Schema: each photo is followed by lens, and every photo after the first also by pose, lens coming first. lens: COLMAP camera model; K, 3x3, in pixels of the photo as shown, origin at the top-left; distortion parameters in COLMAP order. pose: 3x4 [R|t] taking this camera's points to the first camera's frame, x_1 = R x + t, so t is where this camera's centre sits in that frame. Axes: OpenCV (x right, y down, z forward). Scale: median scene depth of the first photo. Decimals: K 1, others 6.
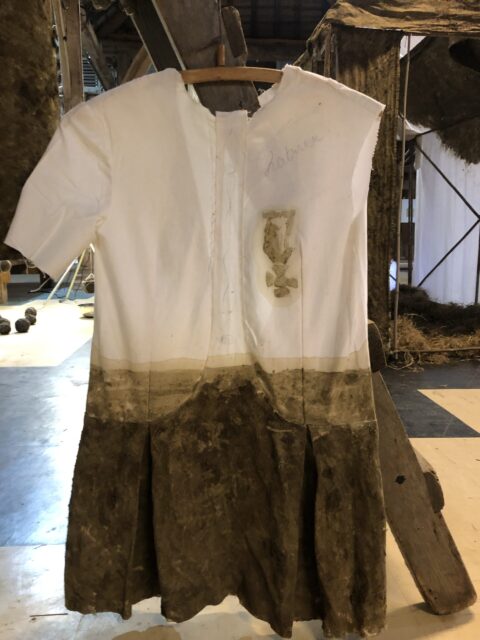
lens RADIAL K [[525.8, 0, 241.8], [0, 525.8, 321.9], [0, 0, 1]] dist [0.000759, 0.021185]
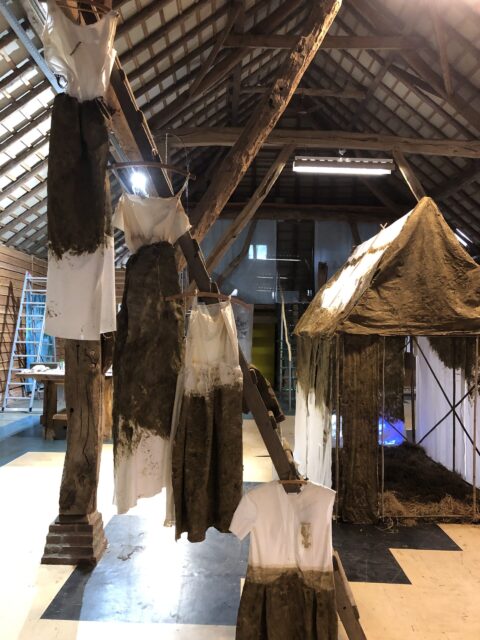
lens RADIAL K [[525.8, 0, 238.2], [0, 525.8, 315.8], [0, 0, 1]] dist [0.000759, 0.021185]
pose [[0.996550, 0.017834, -0.081062, -0.110866], [-0.031866, 0.984006, -0.175263, -0.884123], [0.076639, 0.177241, 0.981179, -2.560315]]
